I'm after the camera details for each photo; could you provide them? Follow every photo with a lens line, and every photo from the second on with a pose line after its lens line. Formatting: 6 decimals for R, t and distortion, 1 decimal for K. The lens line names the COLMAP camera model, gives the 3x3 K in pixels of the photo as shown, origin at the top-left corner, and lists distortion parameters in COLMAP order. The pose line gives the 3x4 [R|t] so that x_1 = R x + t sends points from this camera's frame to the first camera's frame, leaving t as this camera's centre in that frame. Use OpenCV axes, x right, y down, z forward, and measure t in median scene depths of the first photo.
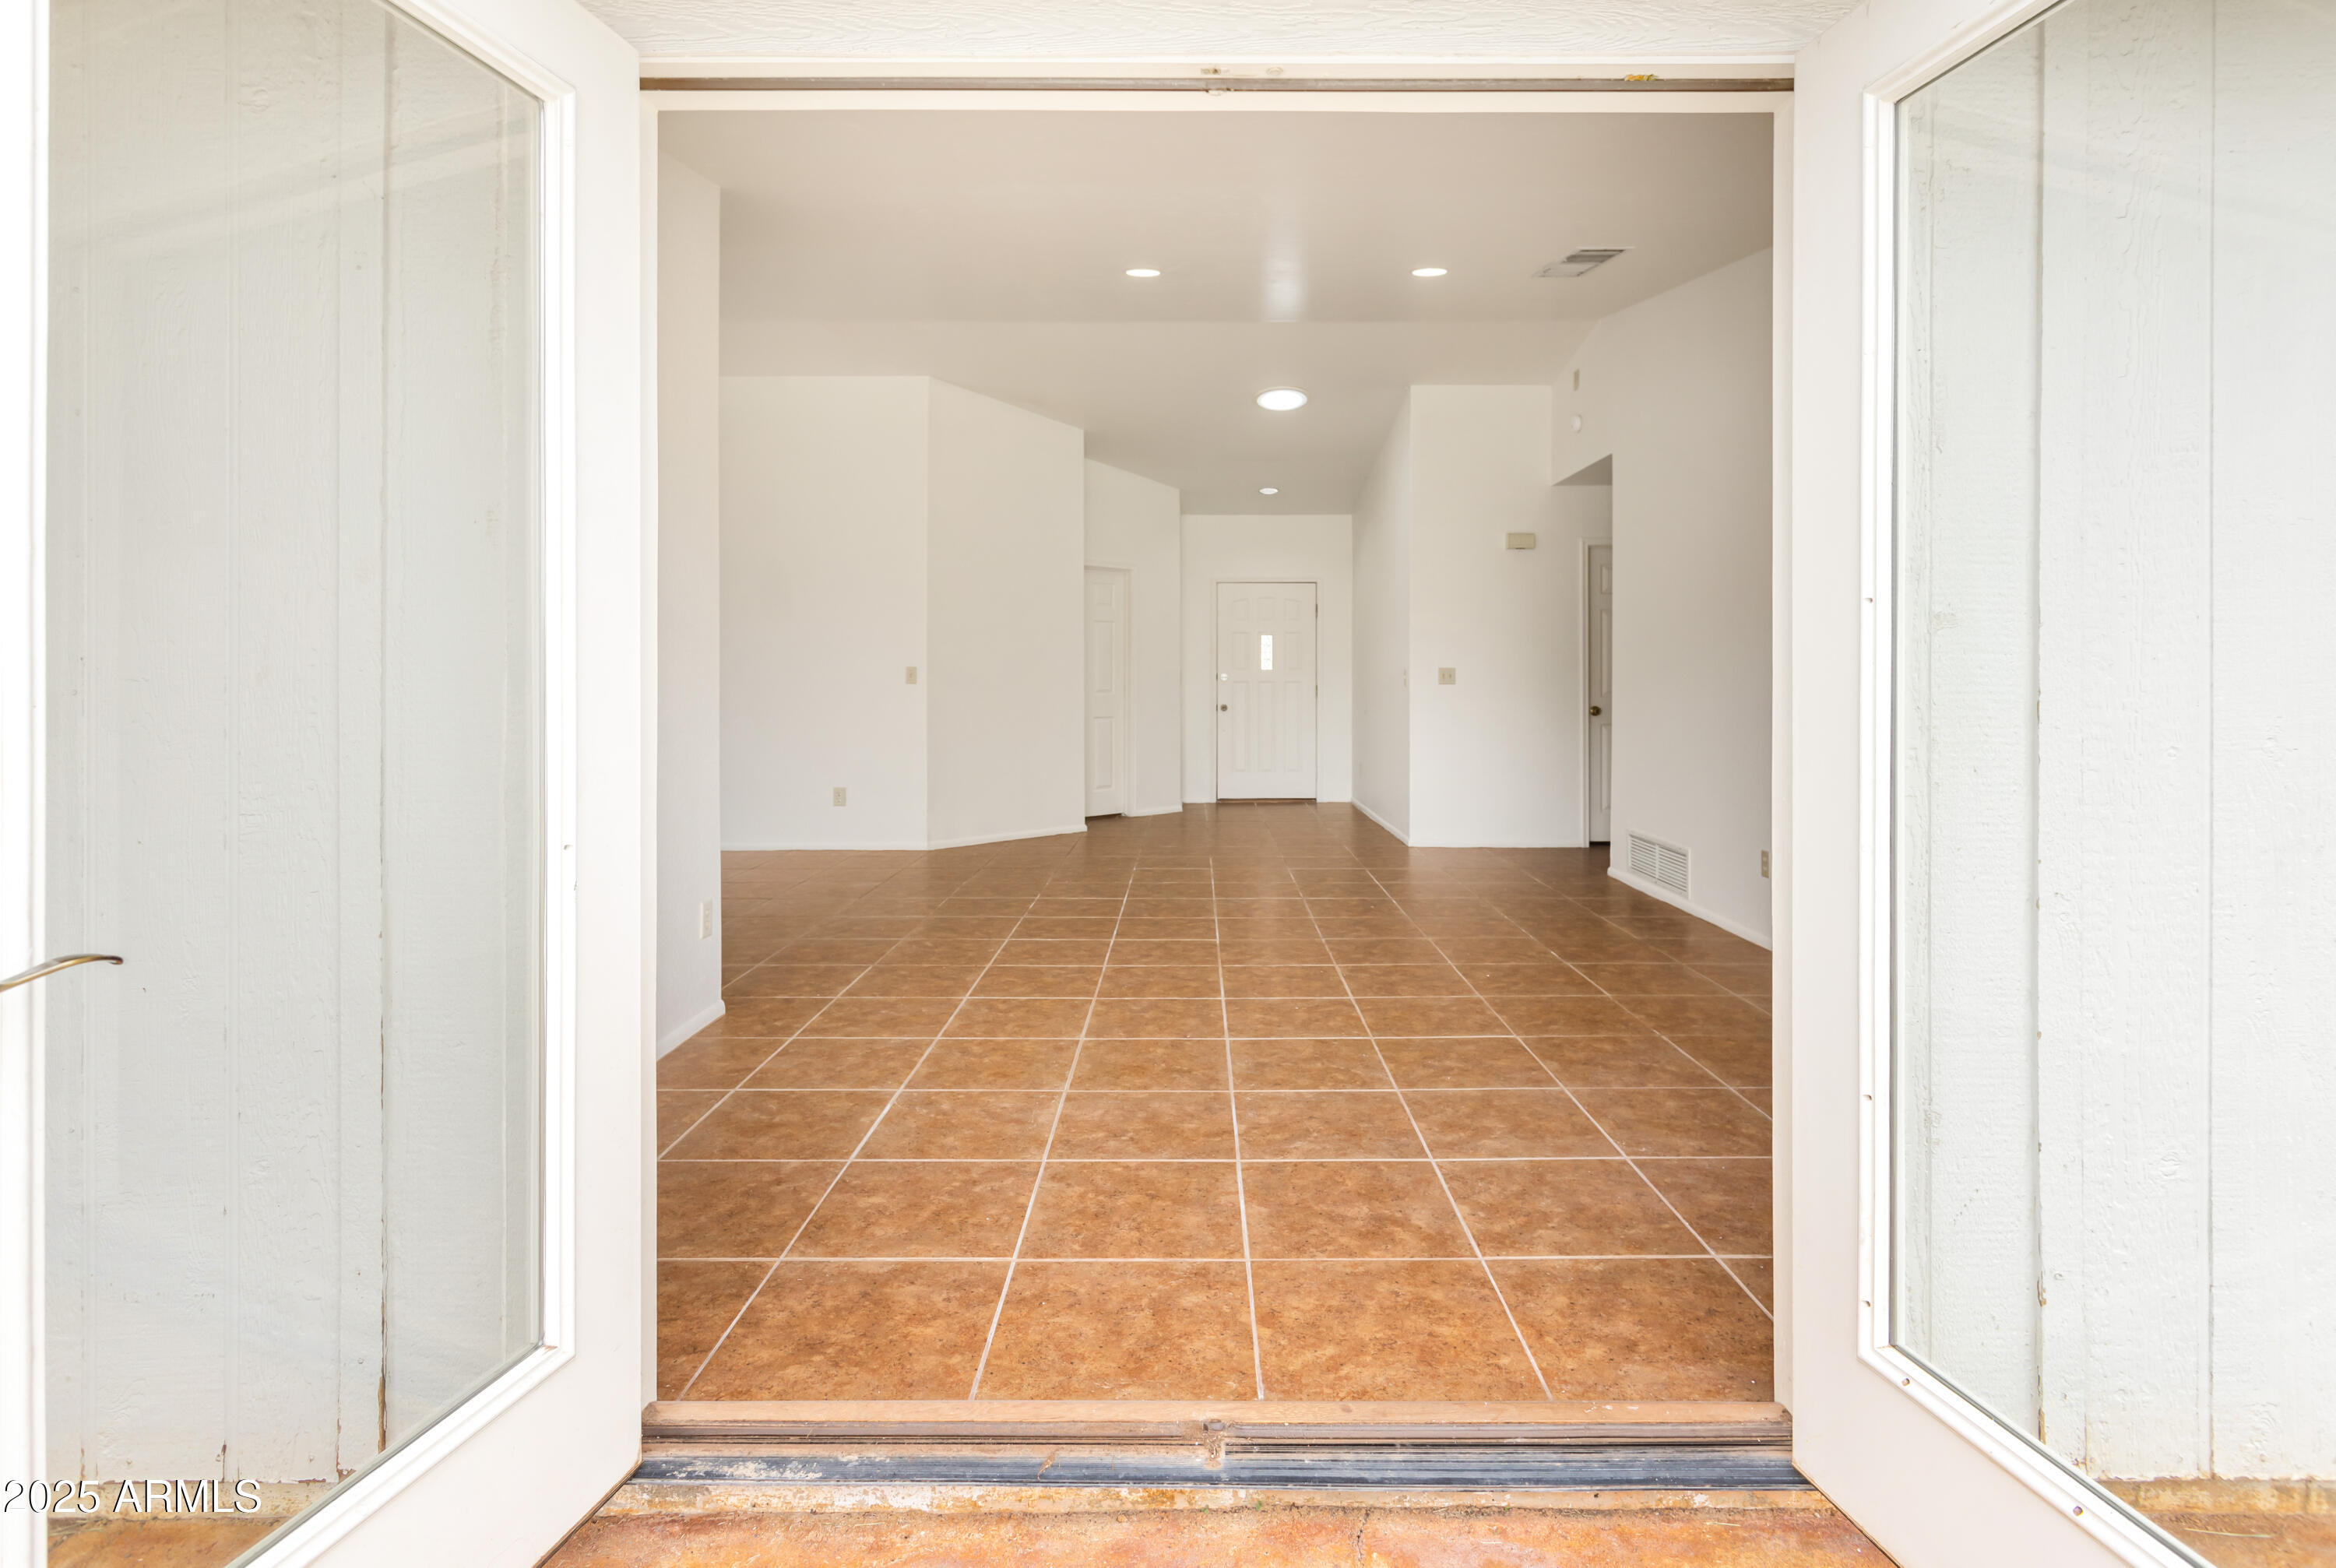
lens RADIAL K [[1141.0, 0, 1178.7], [0, 1141.0, 682.9], [0, 0, 1]] dist [0.027447, 0.000085]
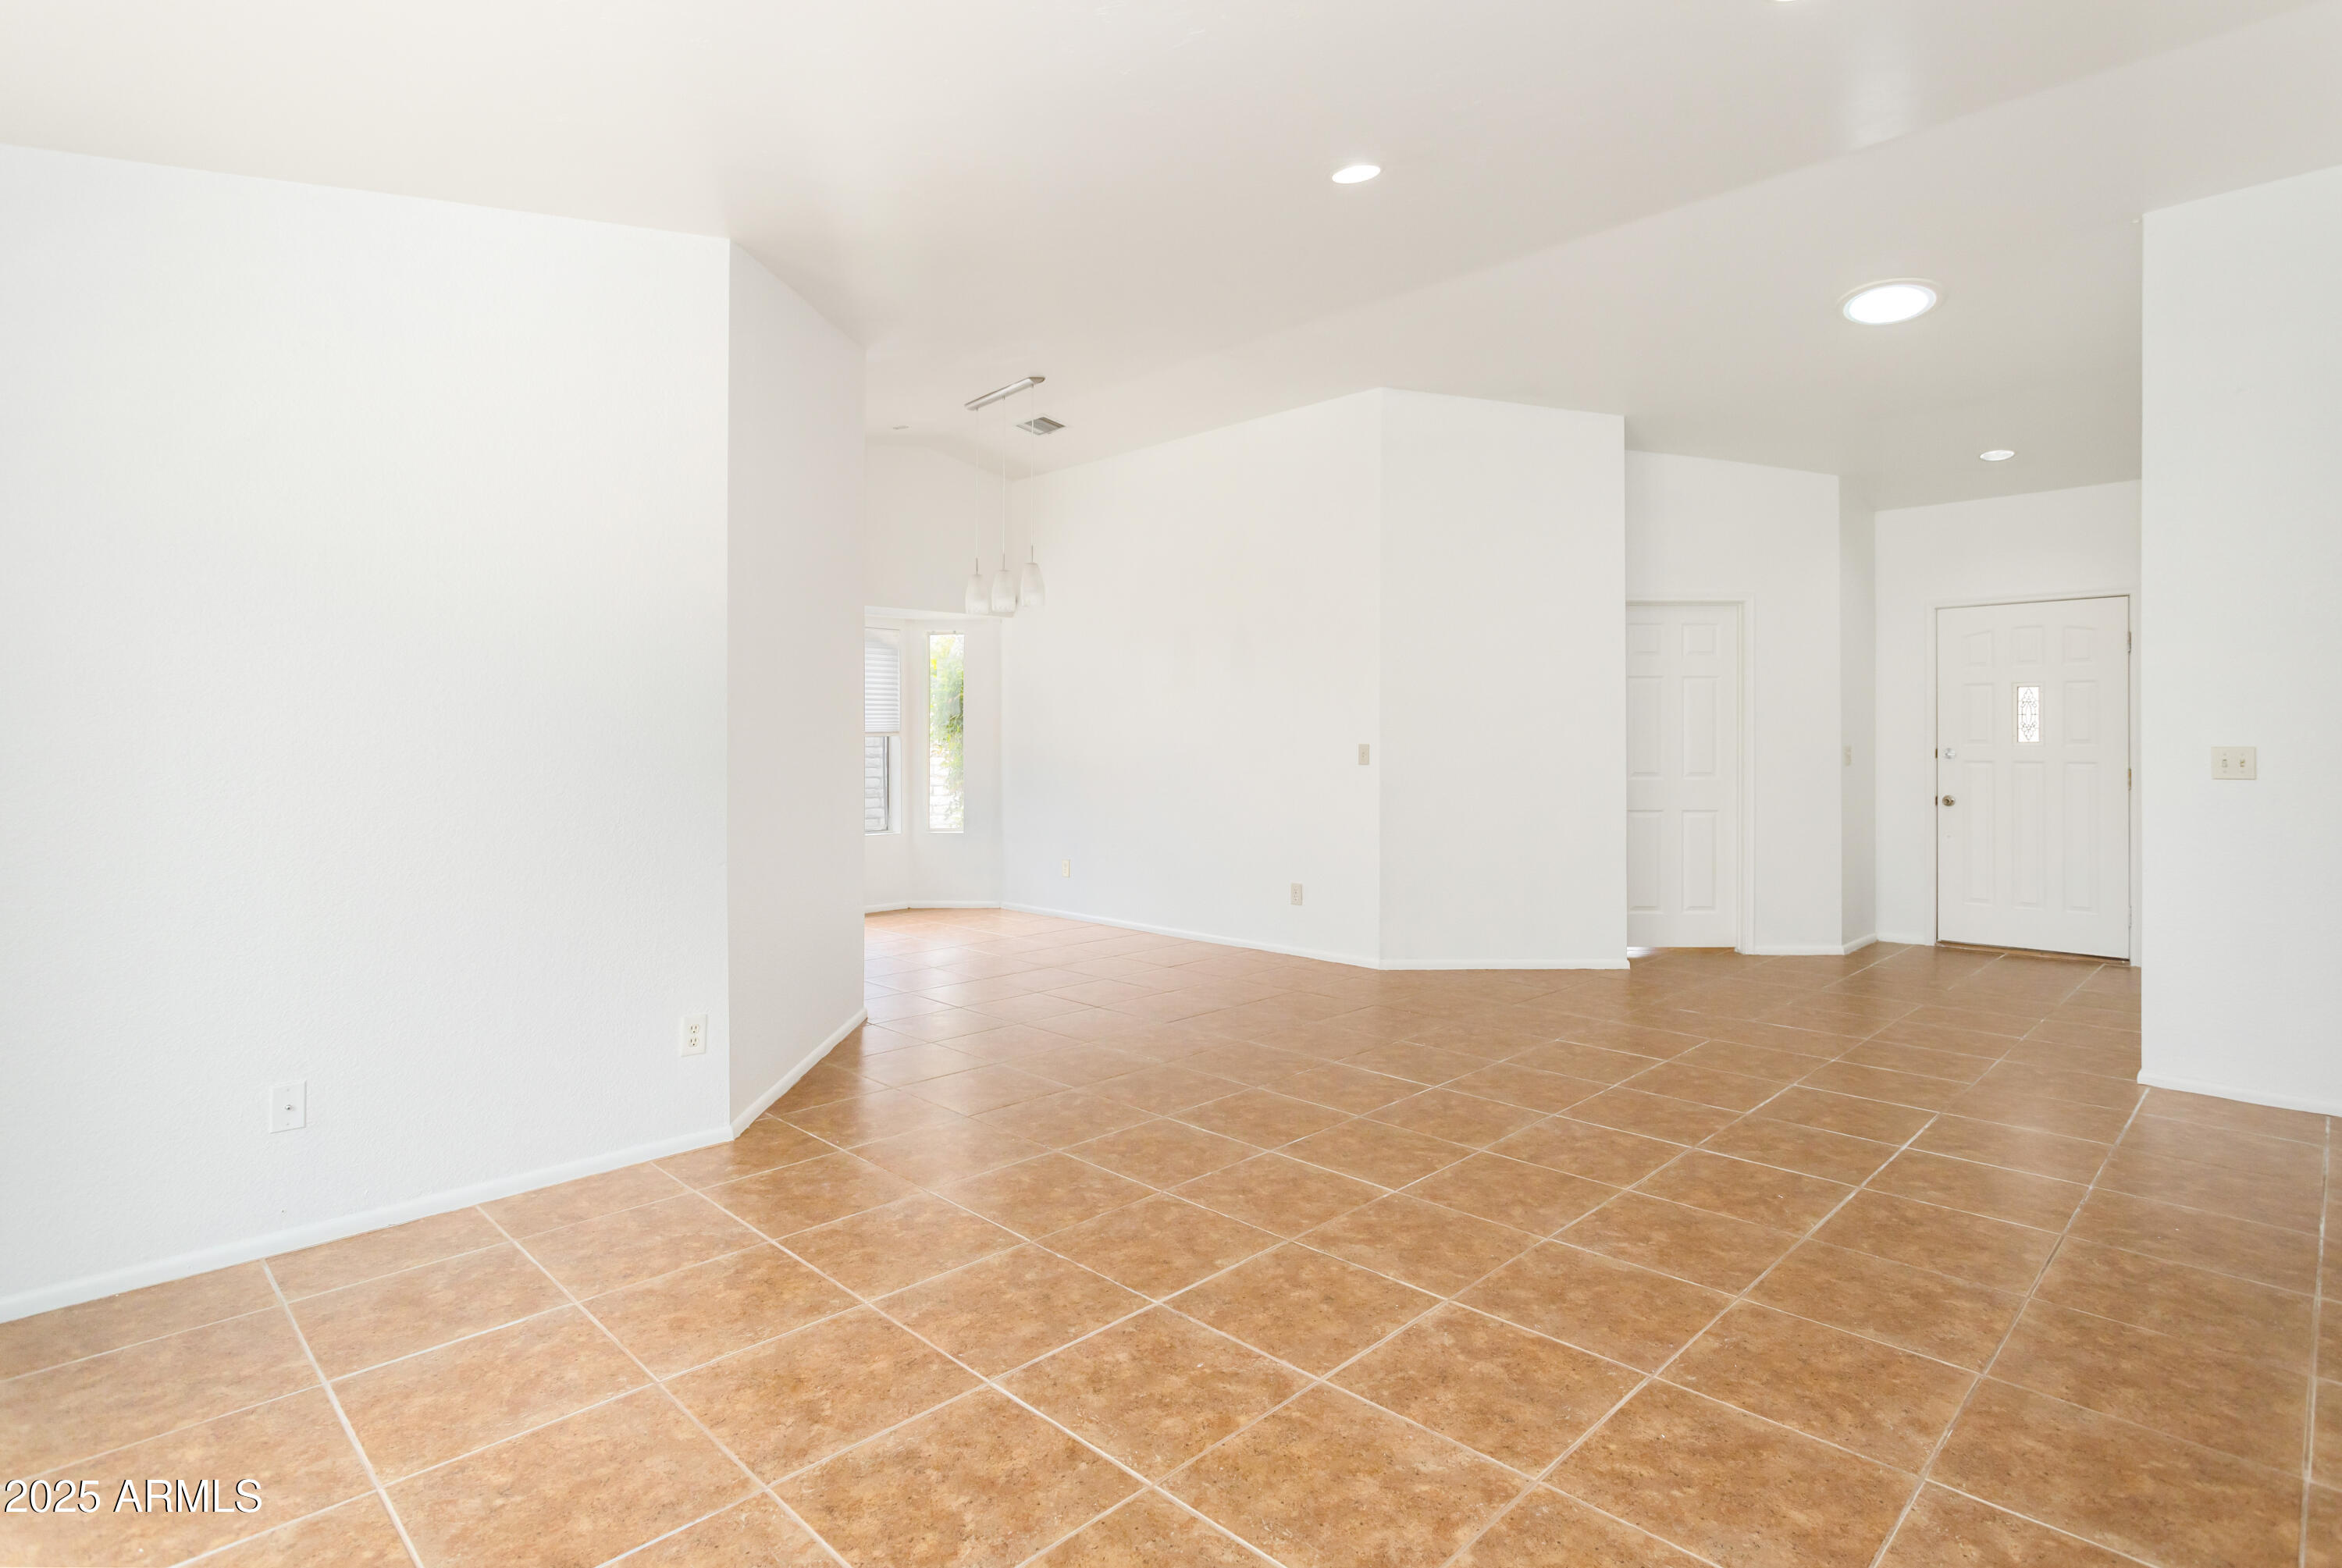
lens RADIAL K [[1175.7, 0, 1183.6], [0, 1175.7, 750.1], [0, 0, 1]] dist [0.002067, 0.000853]
pose [[0.713616, 0.005576, -0.700515, 0.264363], [-0.000224, 0.999970, 0.007731, -0.016392], [0.700537, -0.005360, 0.713595, 0.294419]]
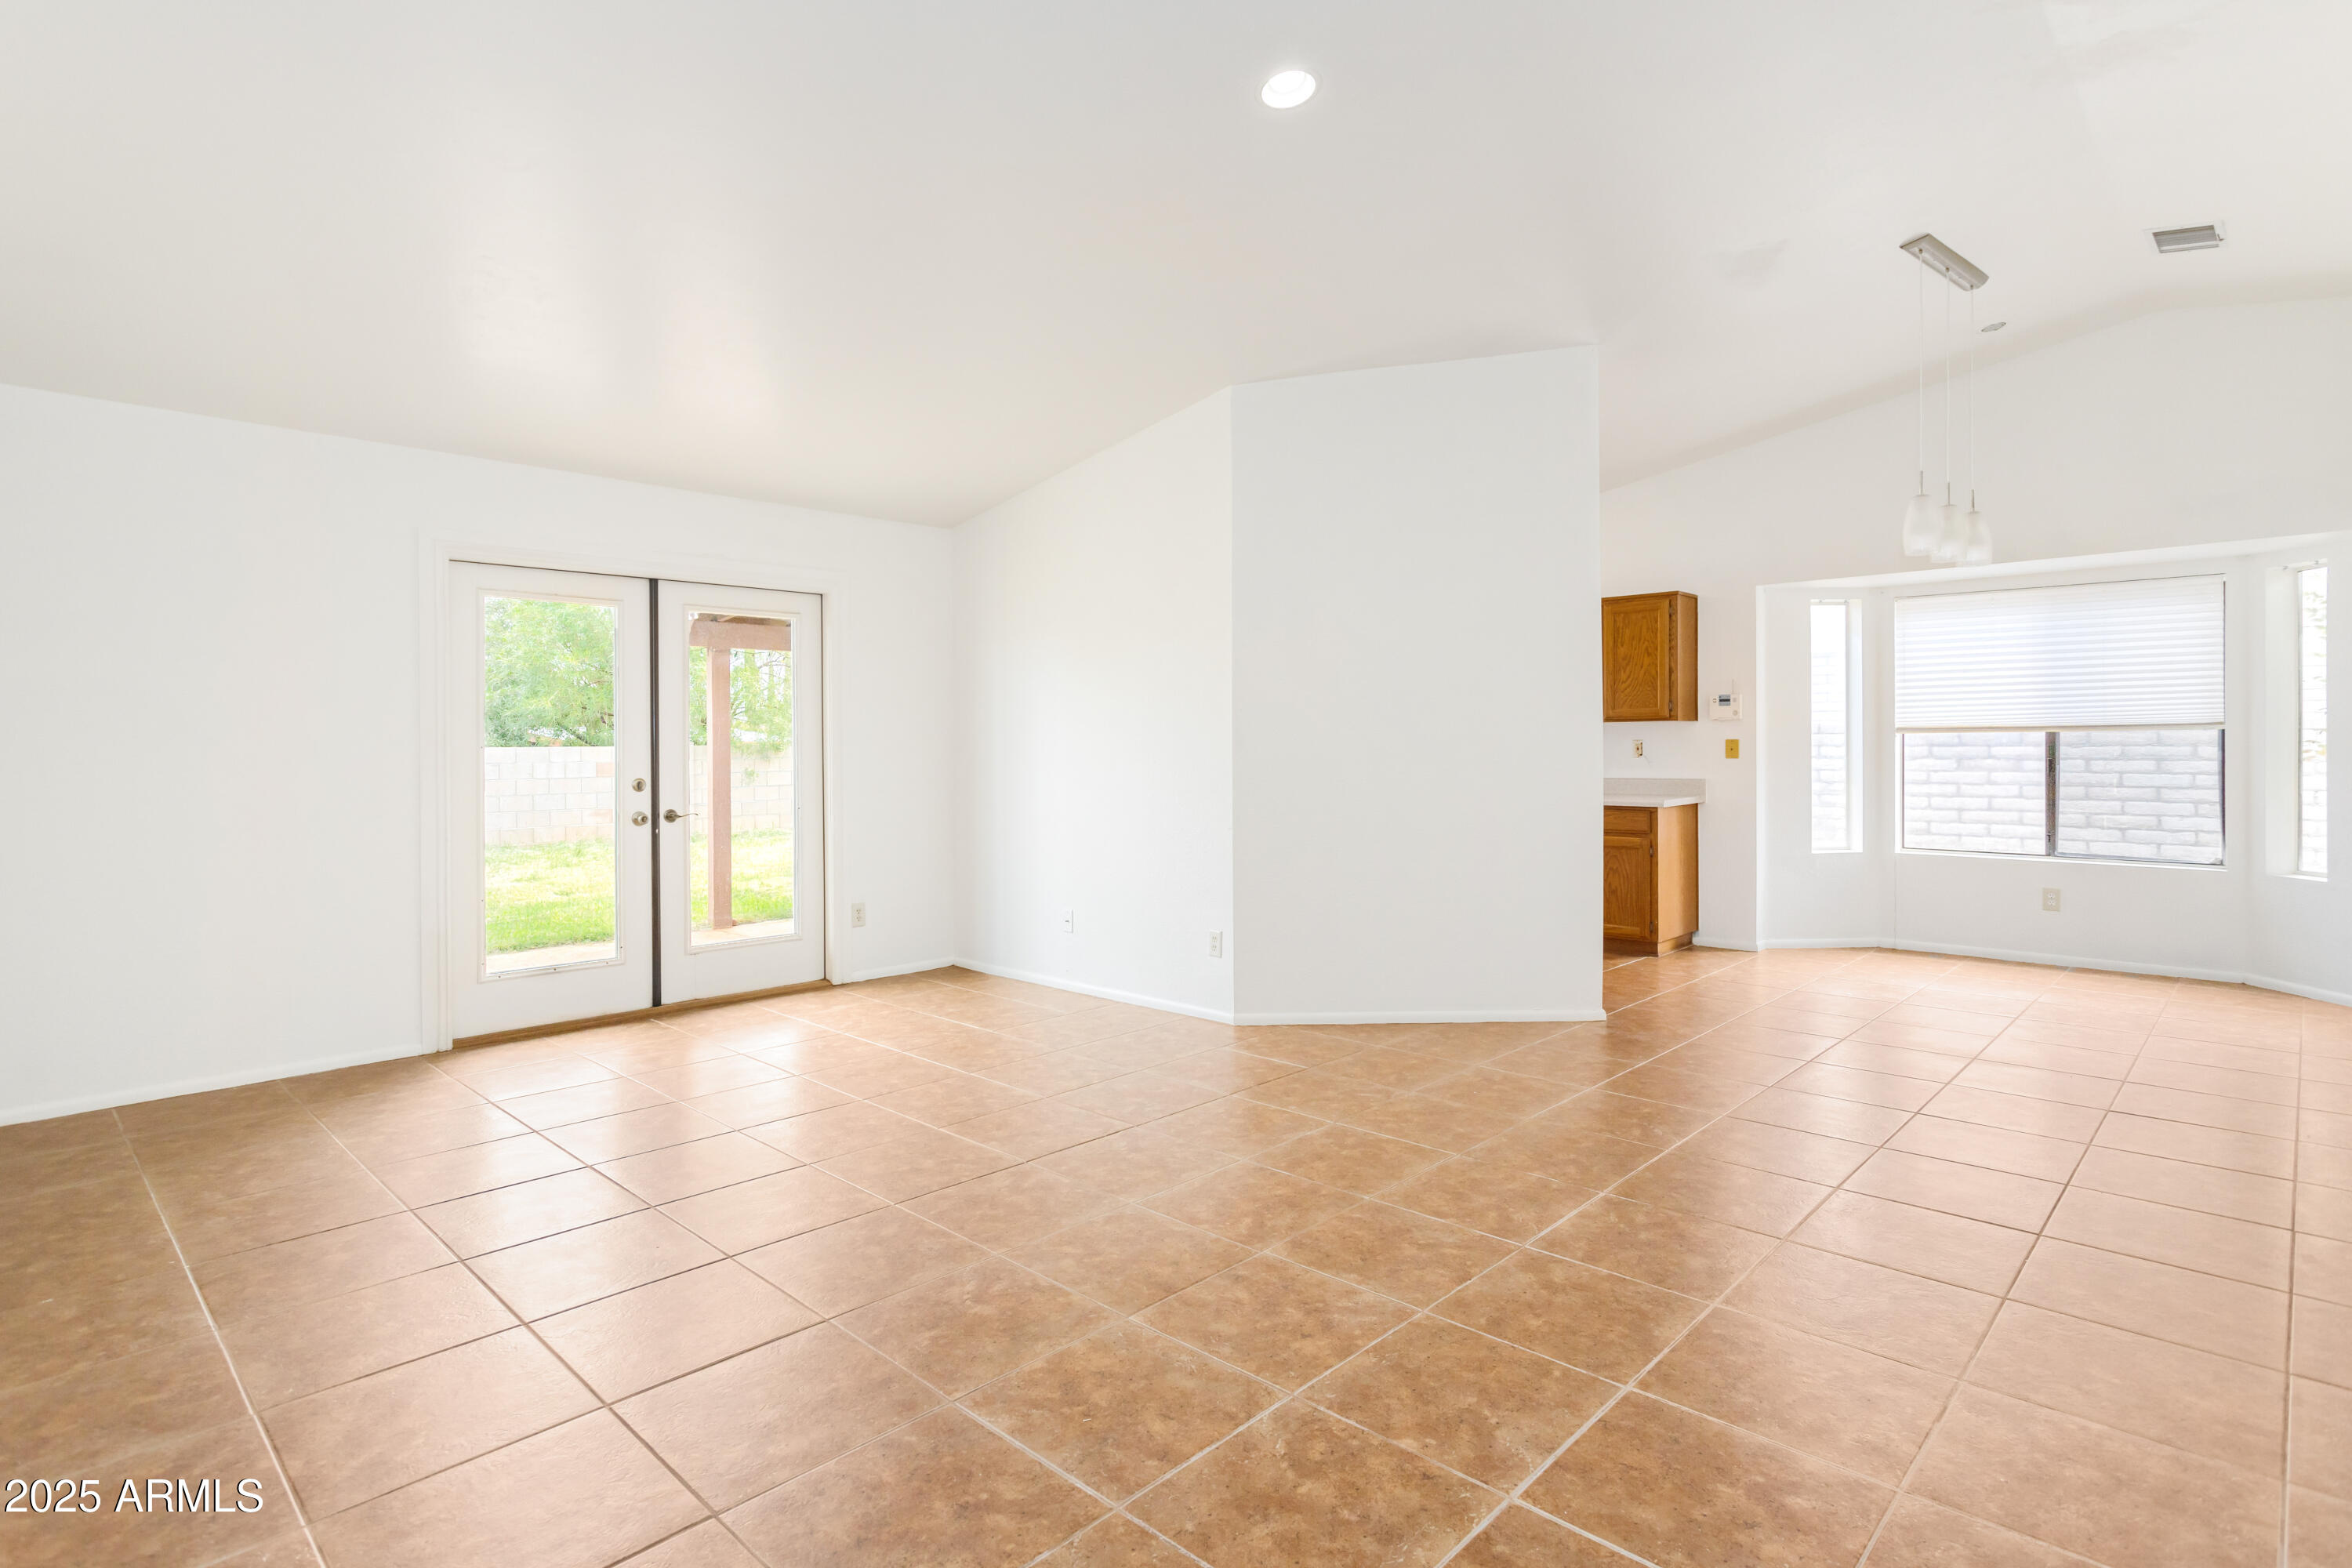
lens RADIAL K [[1180.8, 0, 1188.7], [0, 1180.8, 749.9], [0, 0, 1]] dist [0.002067, 0.000853]
pose [[-0.686327, 0.009089, -0.727236, 0.395335], [0.007895, 0.999956, 0.005047, -0.016722], [0.727250, -0.002278, -0.686369, 2.118006]]
